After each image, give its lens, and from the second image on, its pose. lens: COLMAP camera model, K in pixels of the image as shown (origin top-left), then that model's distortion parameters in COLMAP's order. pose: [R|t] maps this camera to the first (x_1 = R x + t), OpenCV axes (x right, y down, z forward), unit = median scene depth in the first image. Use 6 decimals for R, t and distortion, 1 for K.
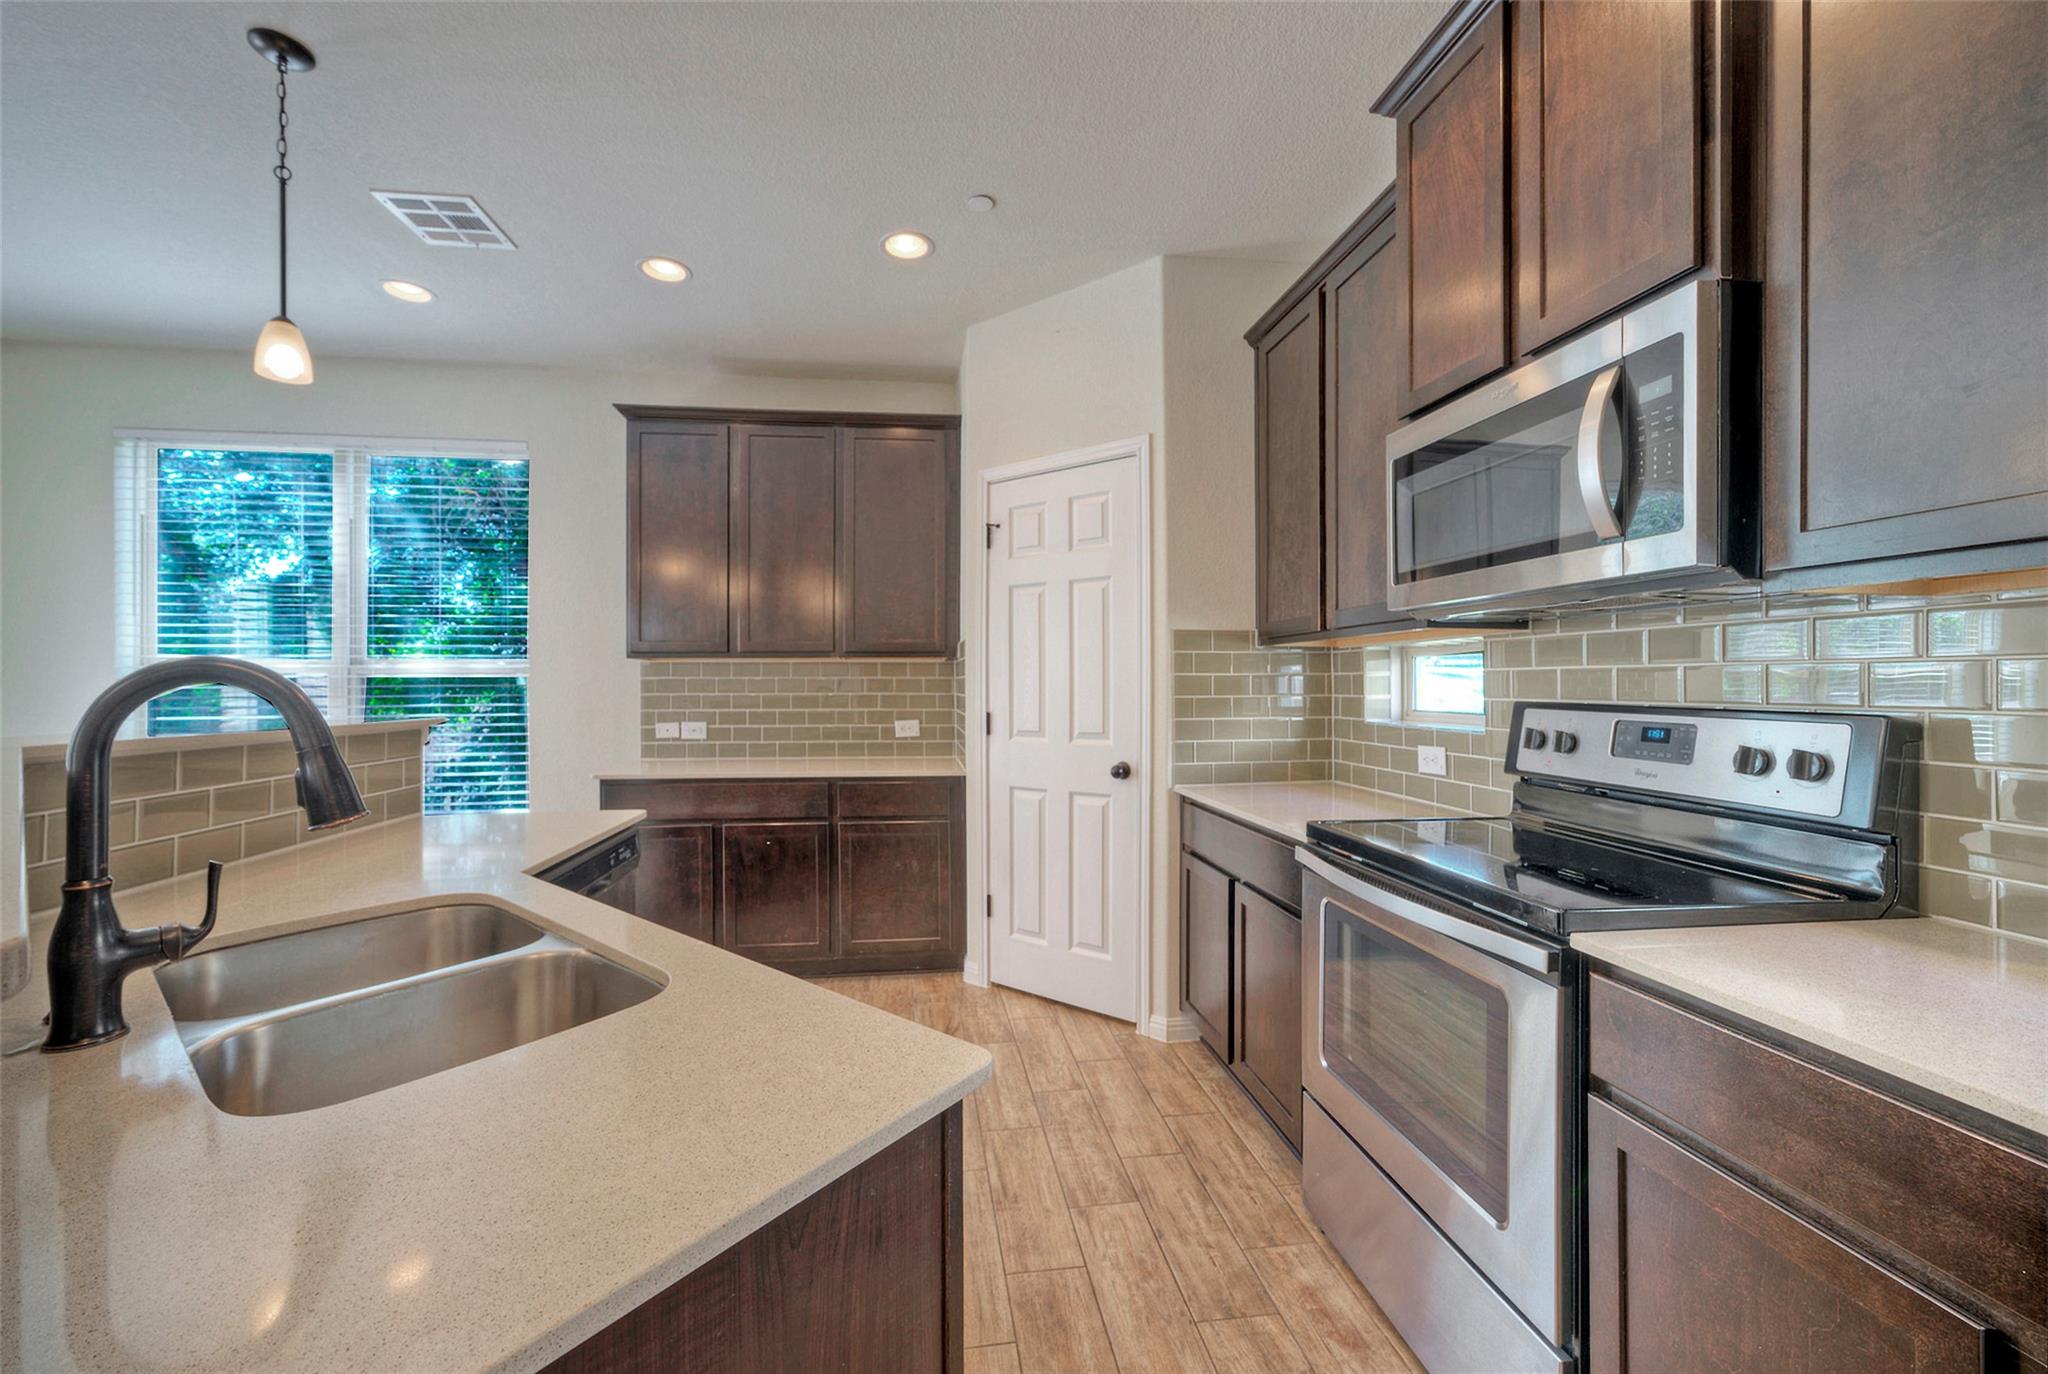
lens RADIAL K [[750.4, 0, 1024.0], [0, 750.4, 687.0], [0, 0, 1]] dist [-0.000045, 0.000107]
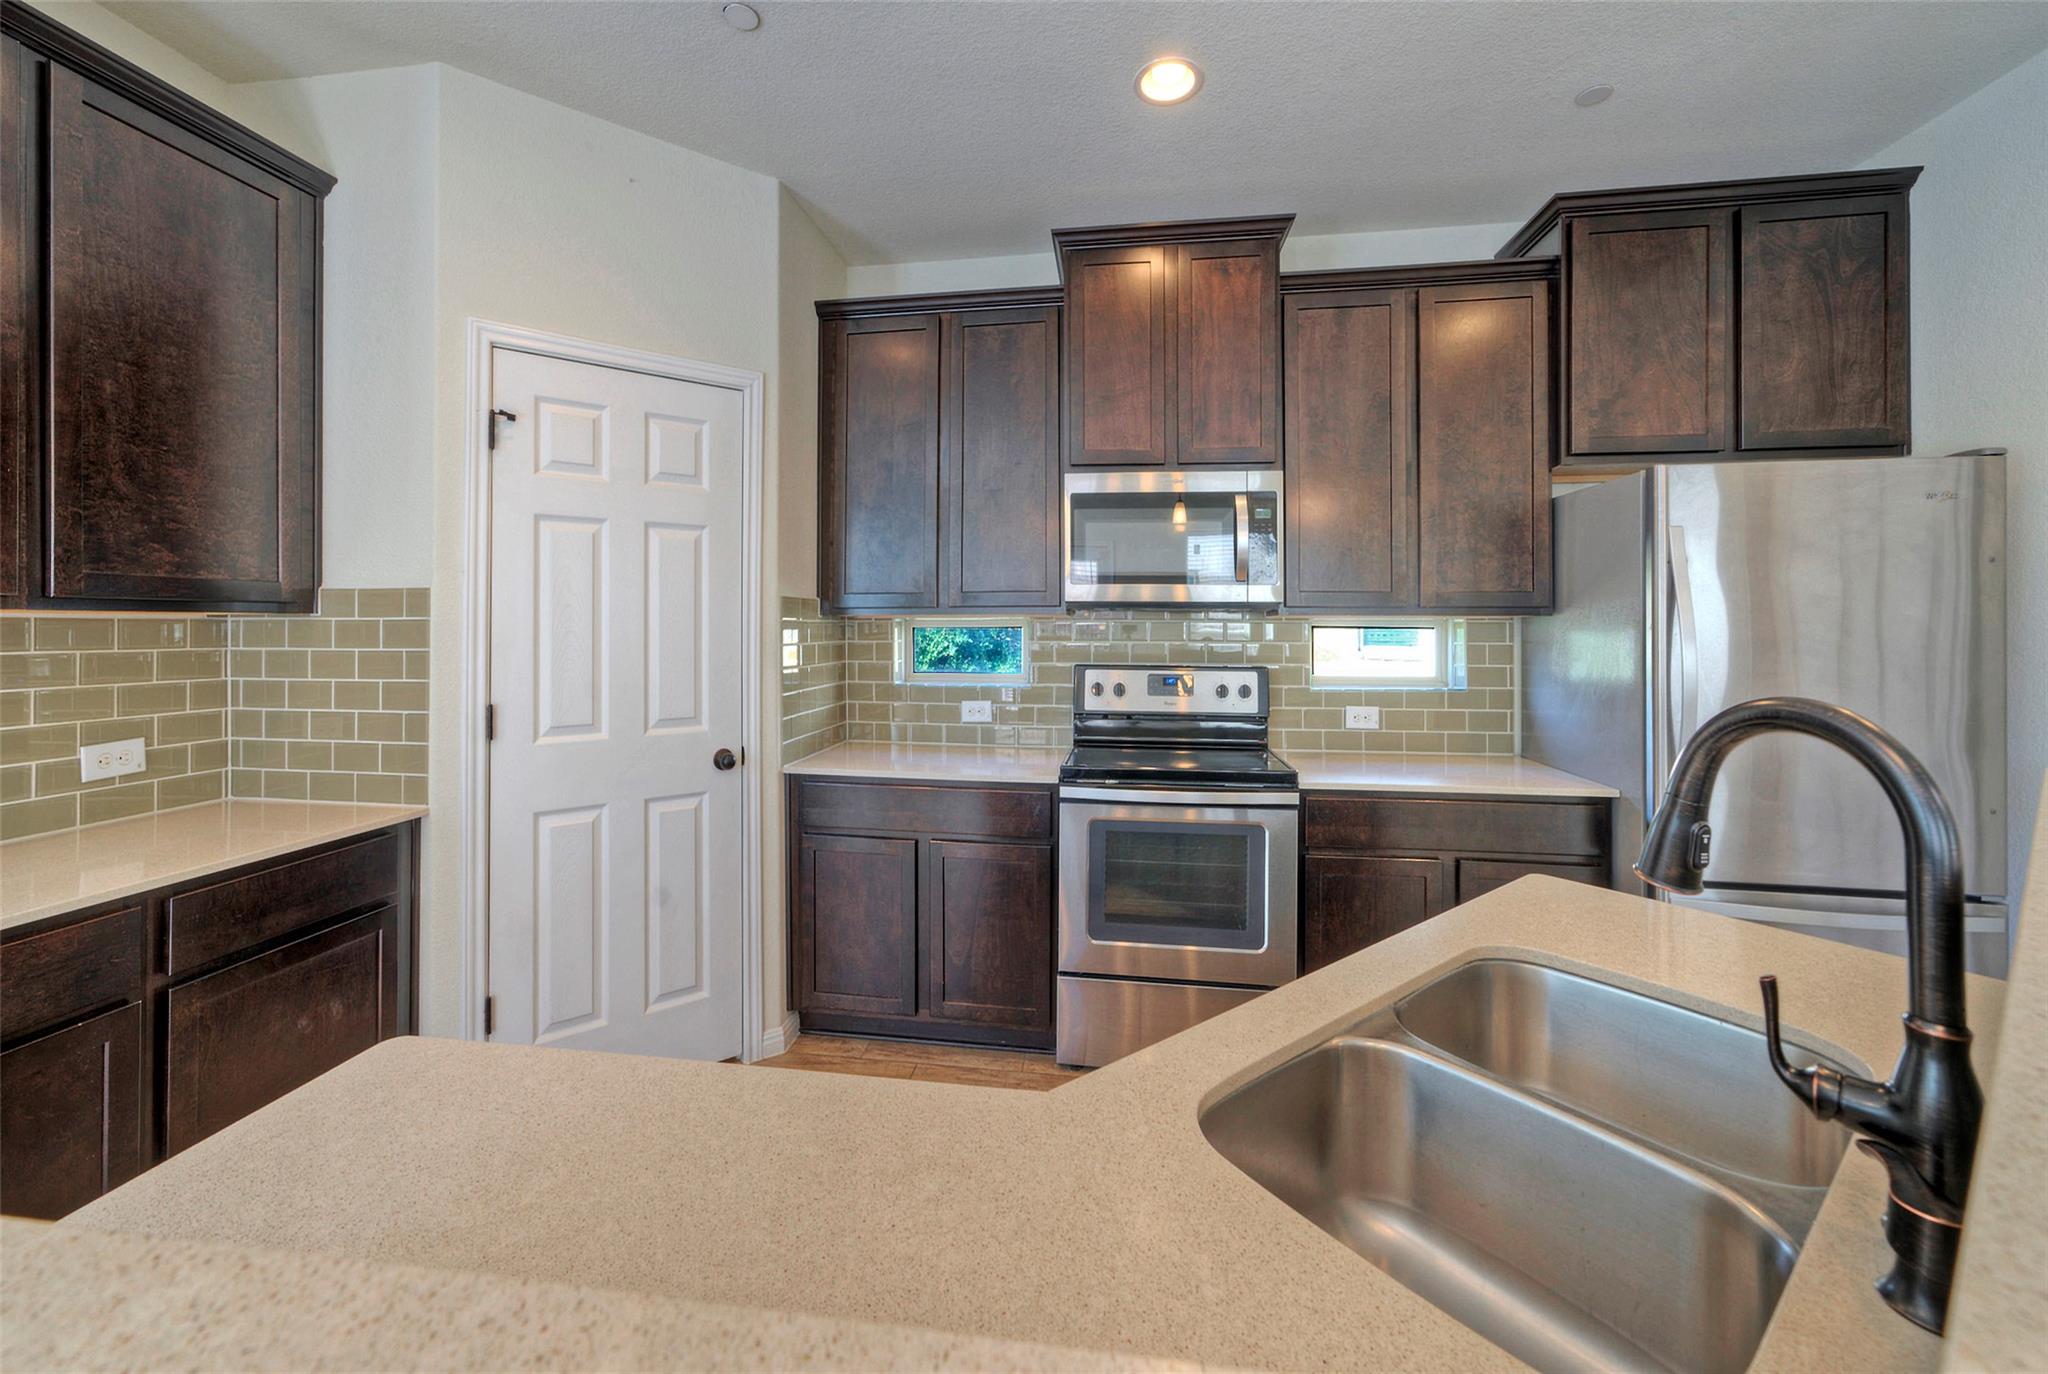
lens RADIAL K [[816.8, 0, 967.5], [0, 816.8, 620.4], [0, 0, 1]] dist [0.001007, 0.000378]
pose [[0.315174, 0.004678, 0.949022, -0.669293], [0.000244, 0.999987, -0.005010, -0.040985], [-0.949034, 0.001811, 0.315169, 0.470859]]
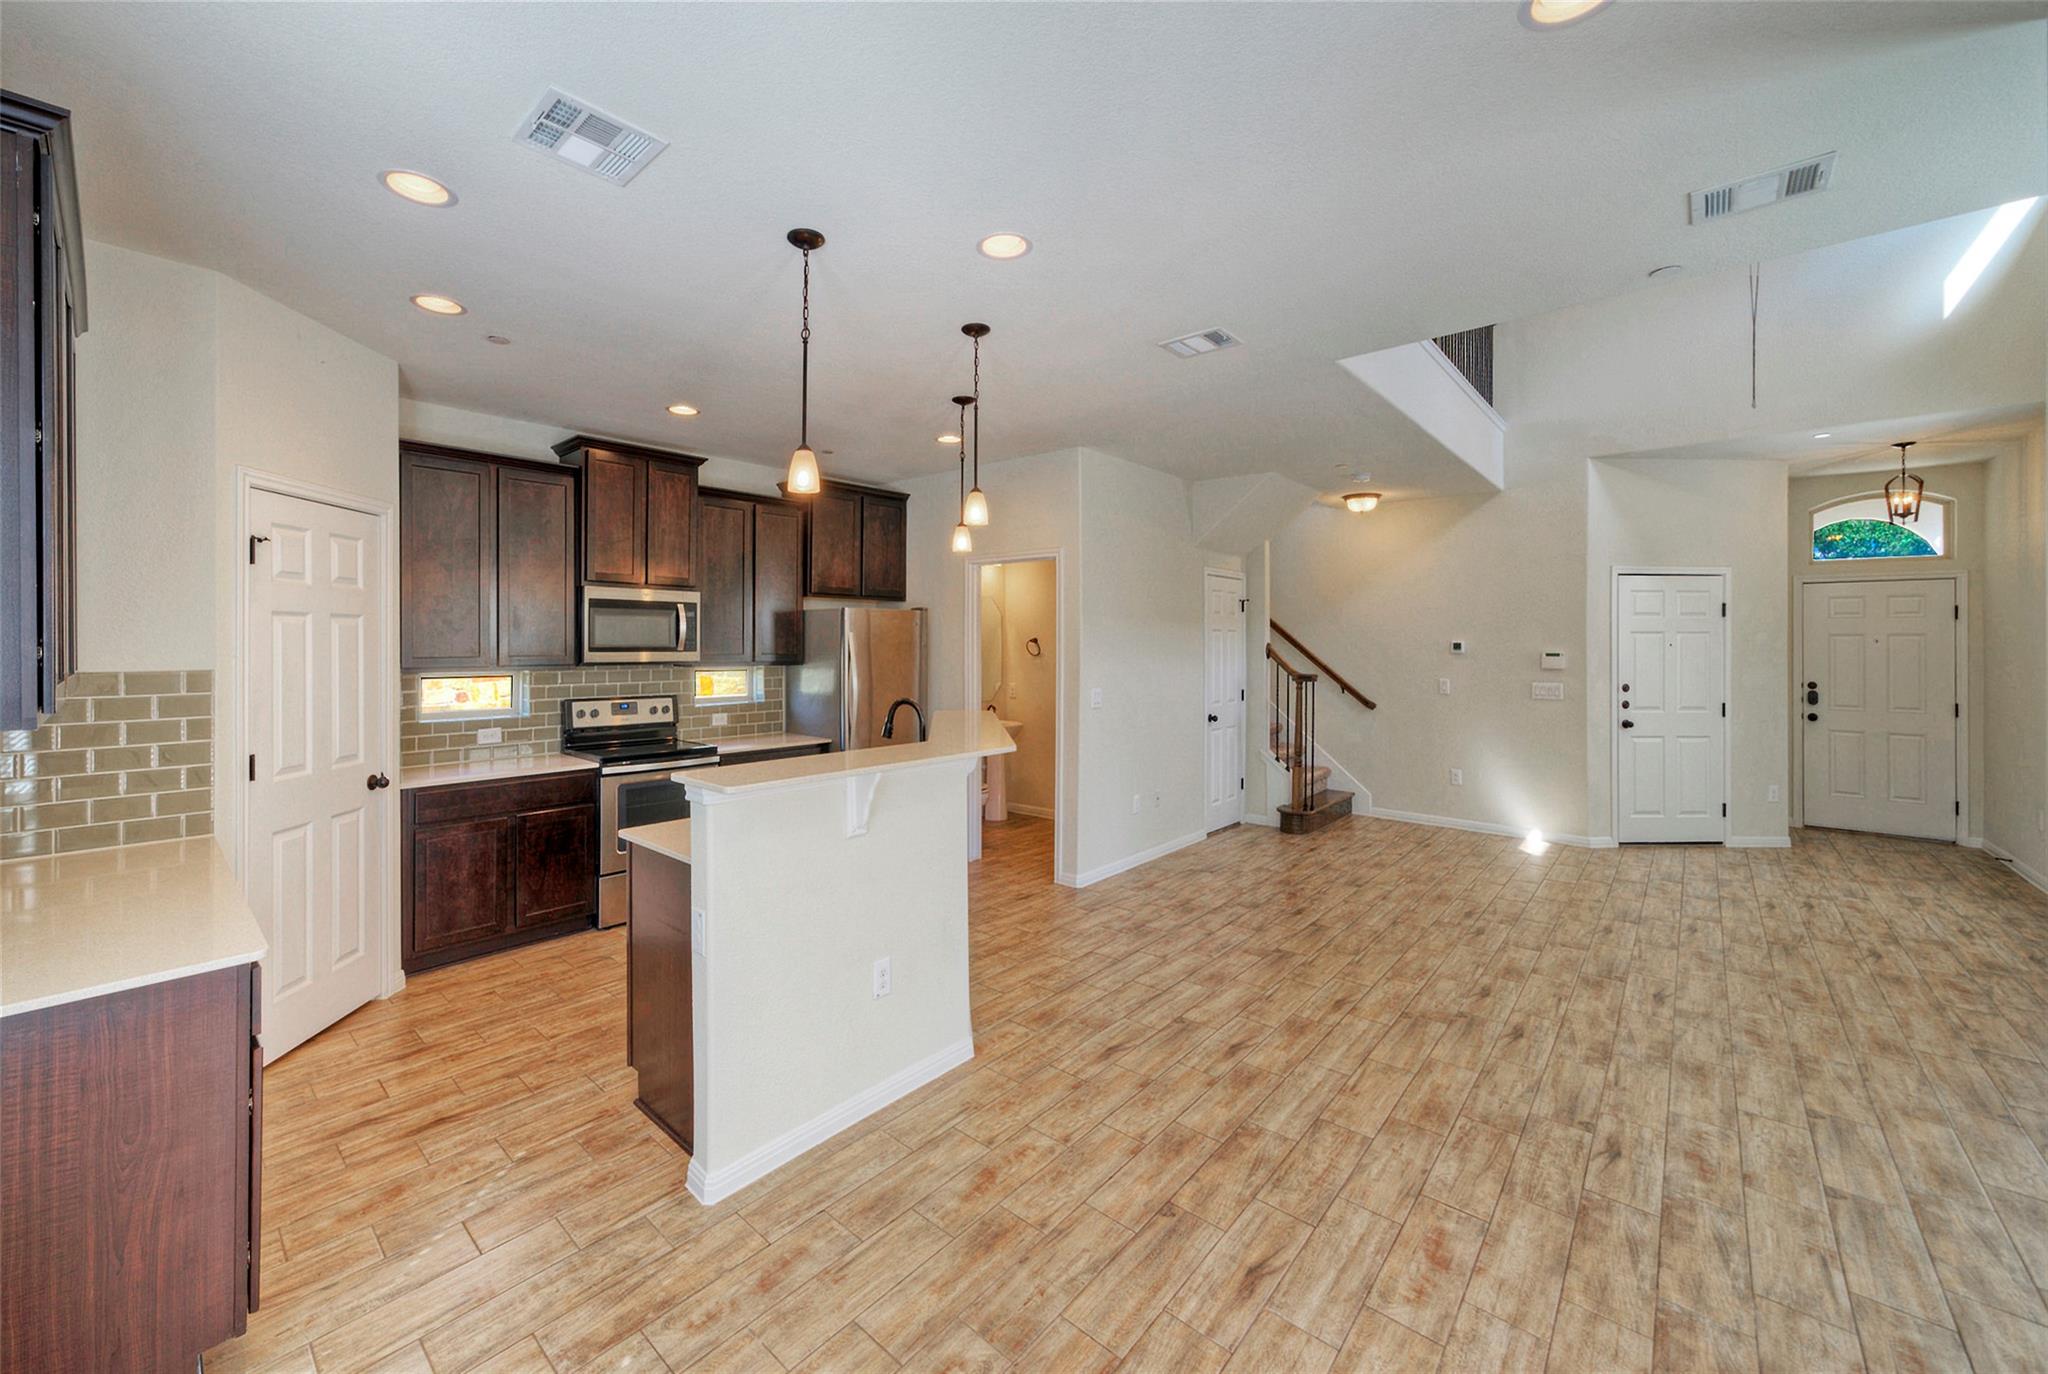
lens RADIAL K [[848.9, 0, 1023.7], [0, 848.9, 641.7], [0, 0, 1]] dist [-0.009985, 0.013976]
pose [[-0.656839, 0.002742, 0.754026, -1.576794], [0.004008, 0.999992, -0.000146, -0.107735], [-0.754020, 0.002926, -0.656845, 1.138755]]
